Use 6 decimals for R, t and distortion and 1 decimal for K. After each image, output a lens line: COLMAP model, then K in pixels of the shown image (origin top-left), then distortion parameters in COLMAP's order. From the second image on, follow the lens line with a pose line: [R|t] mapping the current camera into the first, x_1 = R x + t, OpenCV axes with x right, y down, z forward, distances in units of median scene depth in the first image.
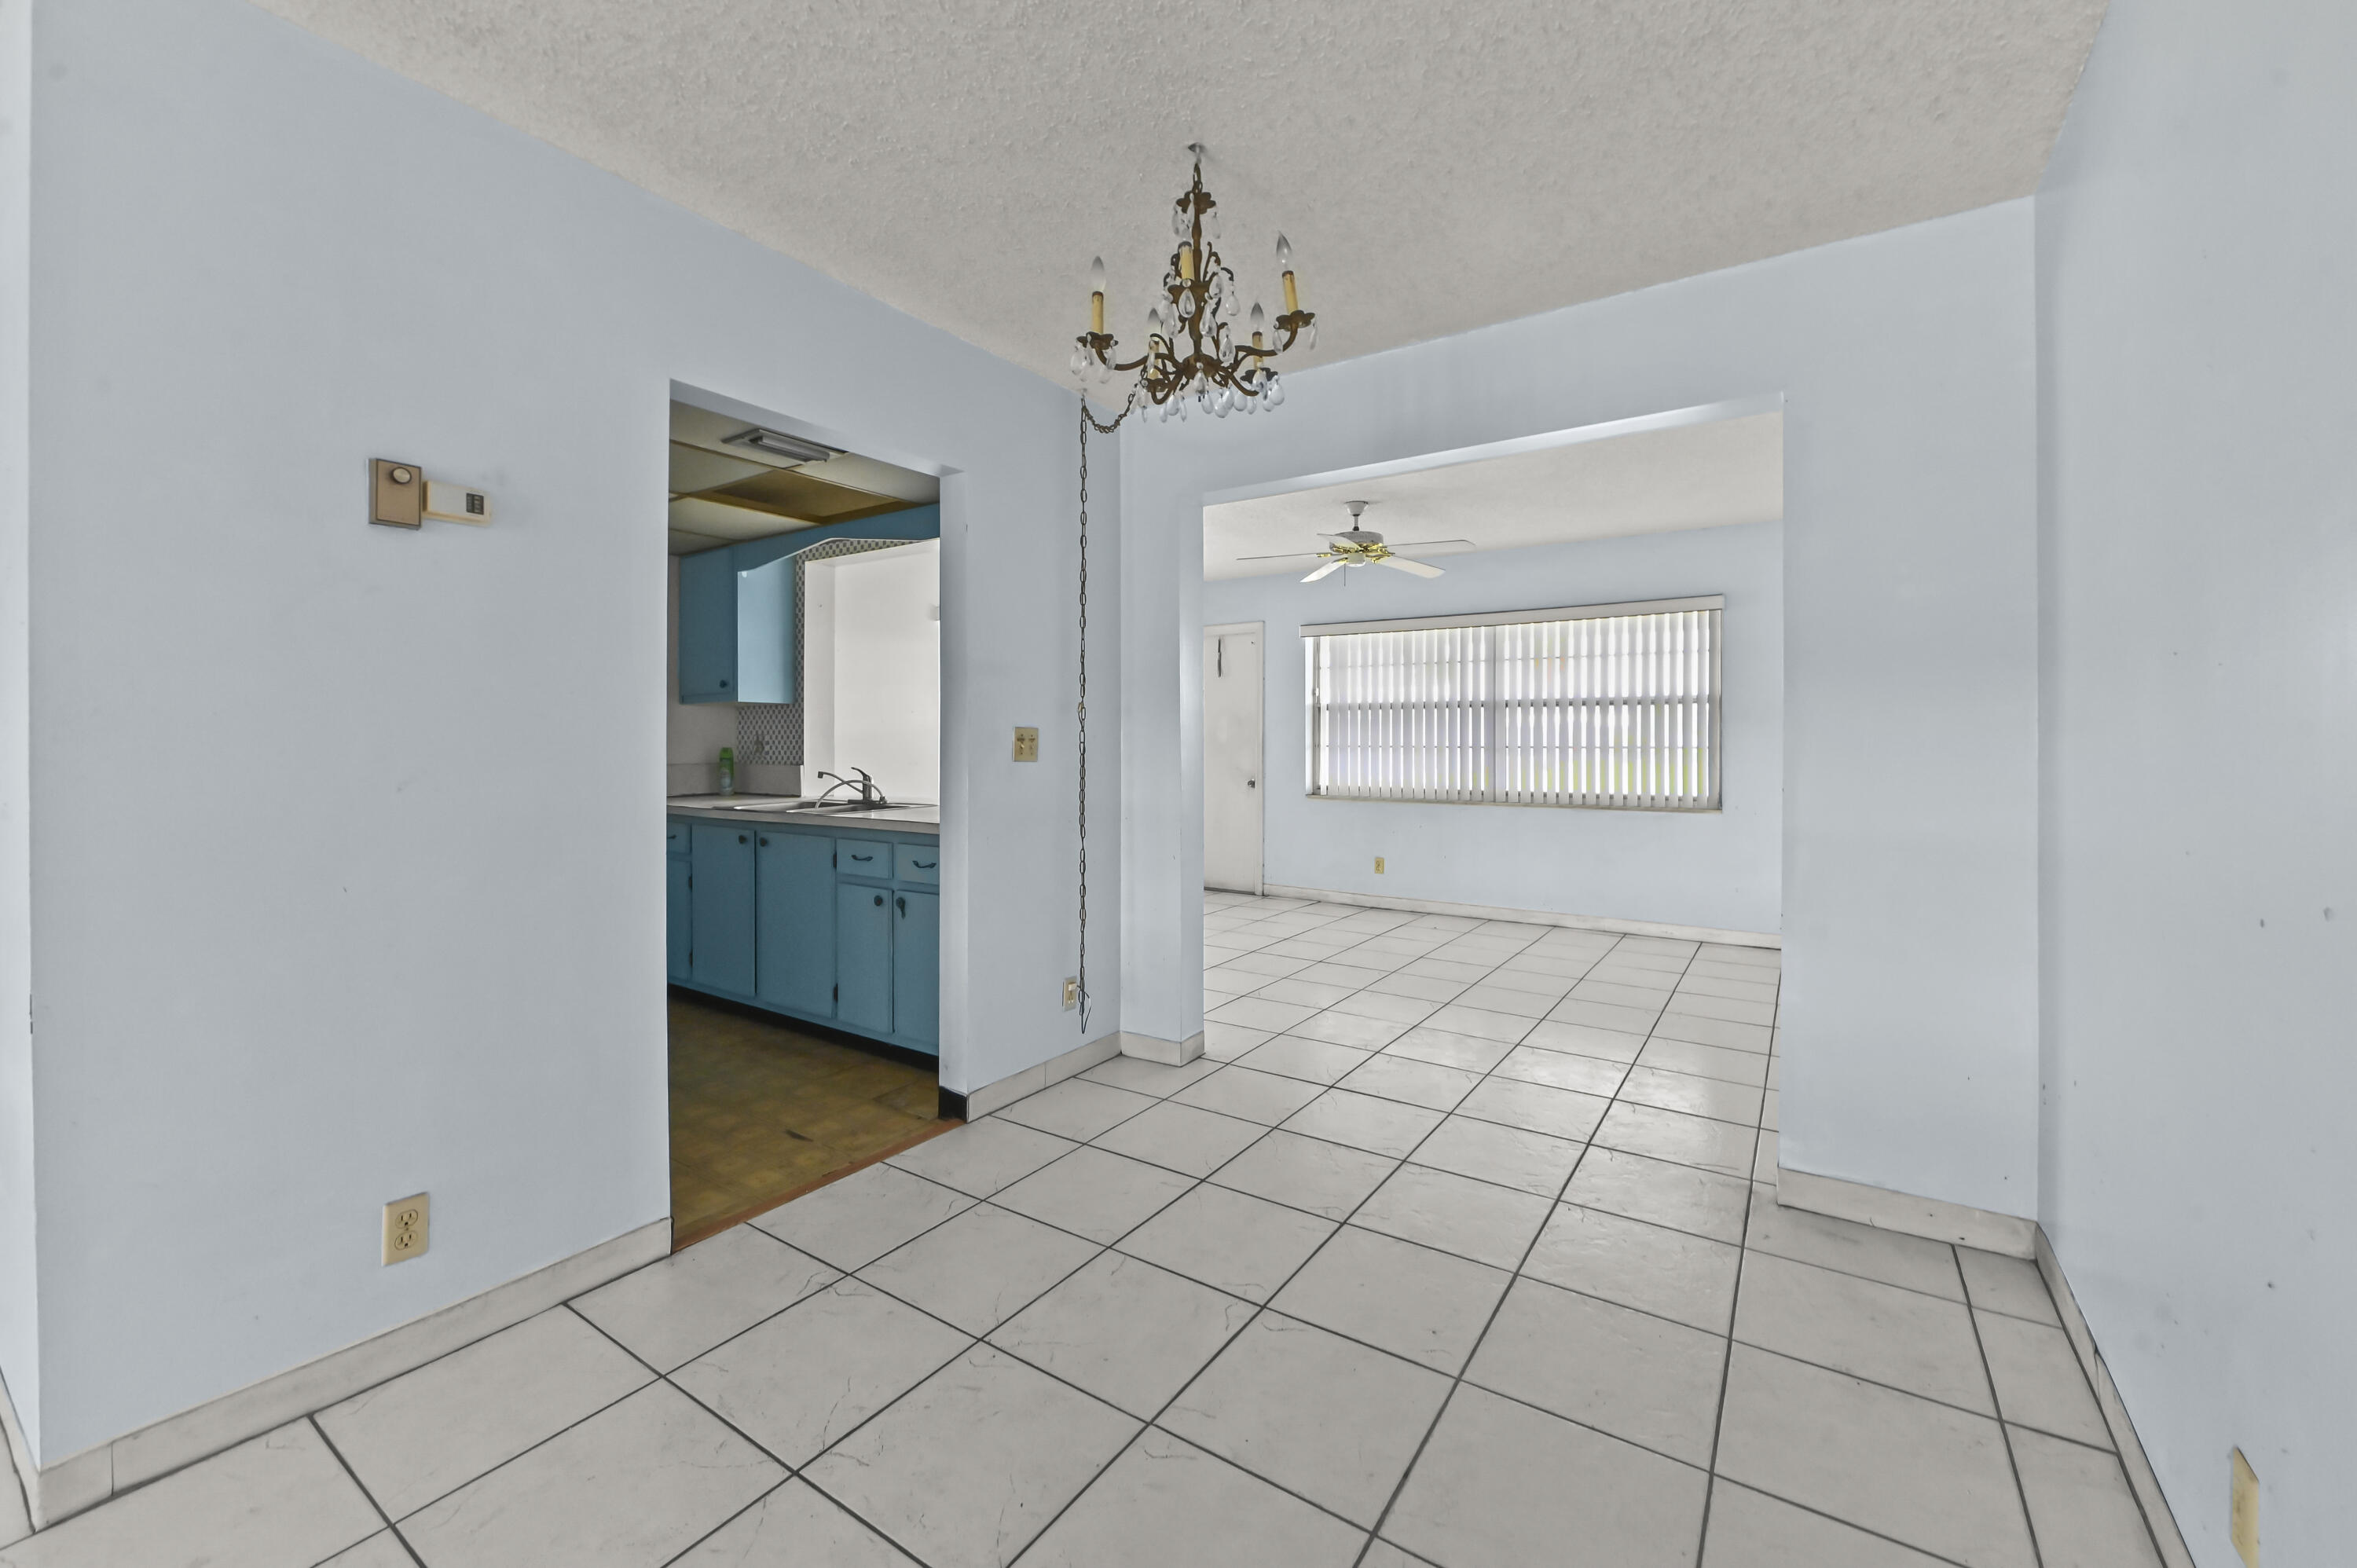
lens RADIAL K [[947.7, 0, 1190.0], [0, 947.7, 733.4], [0, 0, 1]] dist [-0.002745, -0.000801]
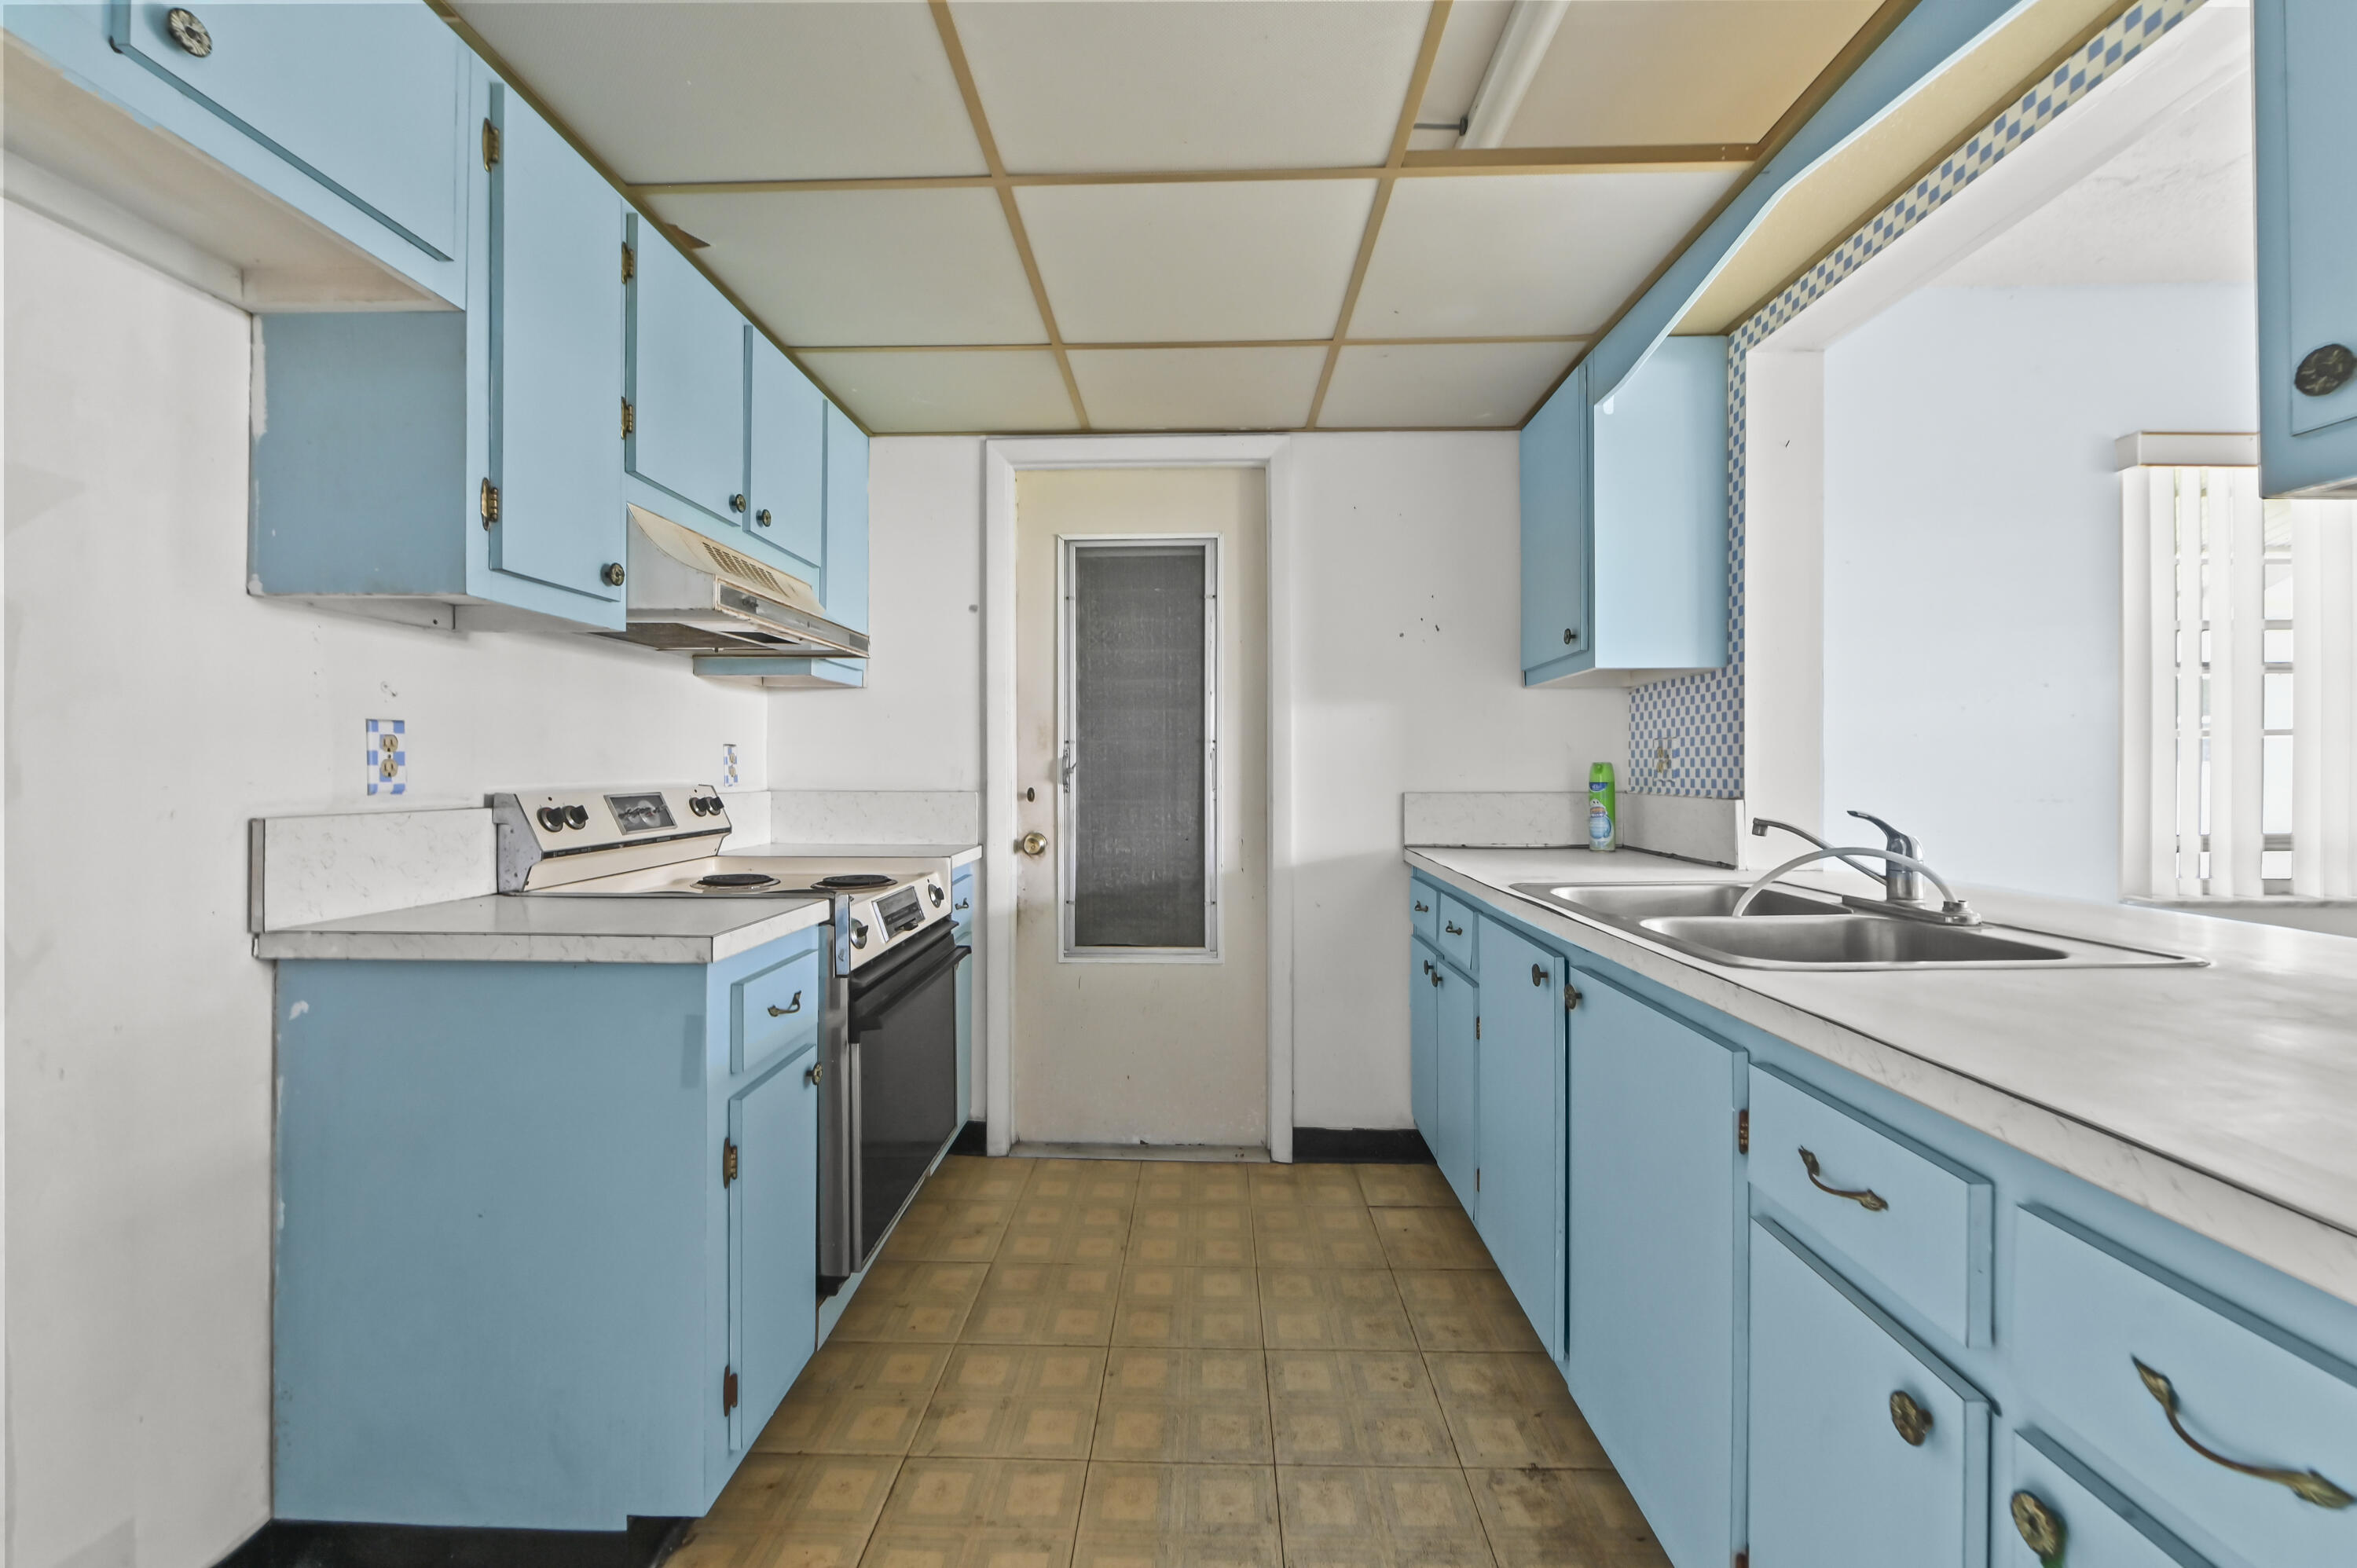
lens RADIAL K [[947.7, 0, 1174.3], [0, 947.7, 767.1], [0, 0, 1]] dist [-0.002745, -0.000801]
pose [[0.529551, 0.002330, -0.848275, -0.169983], [0.005490, 0.999966, 0.006173, 0.013545], [0.848261, -0.007926, 0.529520, 0.536885]]
